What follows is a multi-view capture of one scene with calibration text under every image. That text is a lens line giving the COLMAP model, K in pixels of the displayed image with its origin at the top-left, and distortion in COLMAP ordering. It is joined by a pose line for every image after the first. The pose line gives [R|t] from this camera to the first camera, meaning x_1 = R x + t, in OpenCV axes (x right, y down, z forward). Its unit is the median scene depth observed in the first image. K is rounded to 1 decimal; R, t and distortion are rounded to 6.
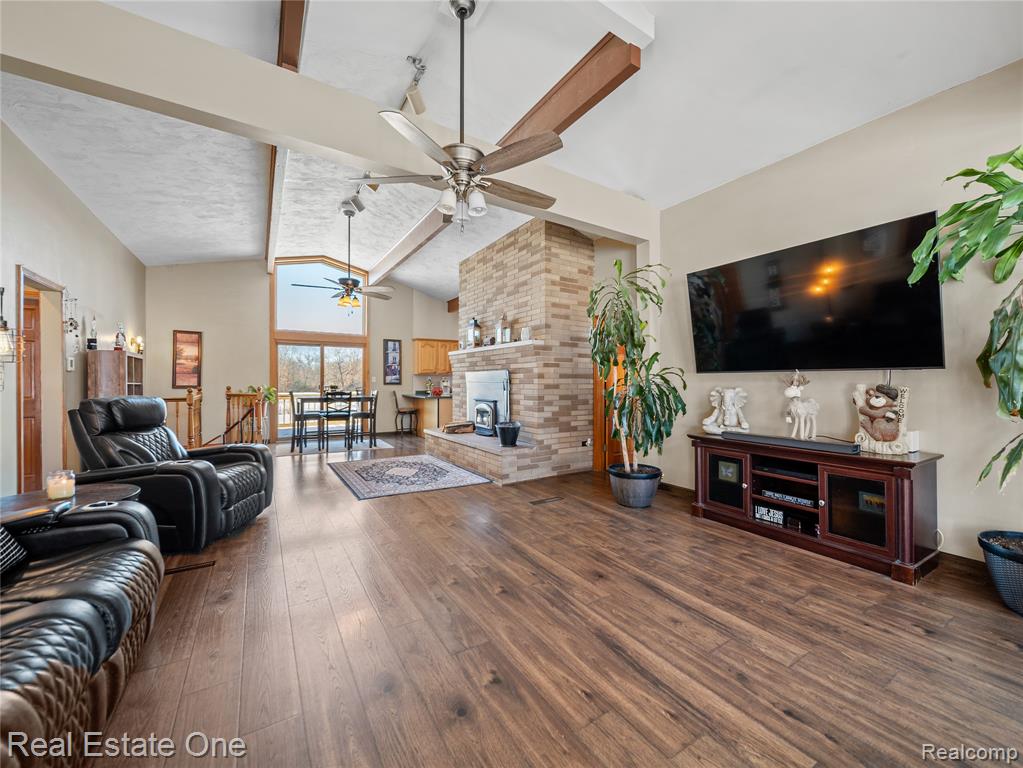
lens RADIAL K [[403.6, 0, 514.5], [0, 403.6, 383.5], [0, 0, 1]] dist [0.001484, -0.000044]
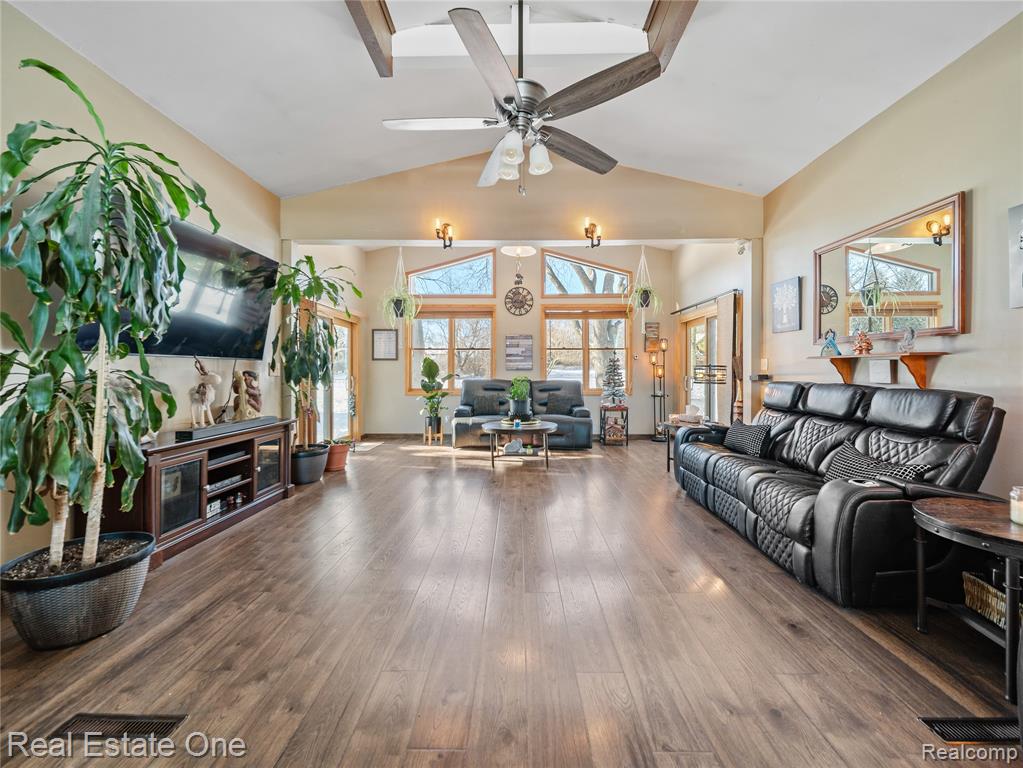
lens RADIAL K [[408.5, 0, 515.5], [0, 408.5, 371.8], [0, 0, 1]] dist [0.000129, -0.000152]
pose [[-0.838202, -0.004197, 0.545343, -0.496689], [-0.000255, 0.999973, 0.007304, -0.003173], [-0.545359, 0.005984, -0.838181, 1.464089]]
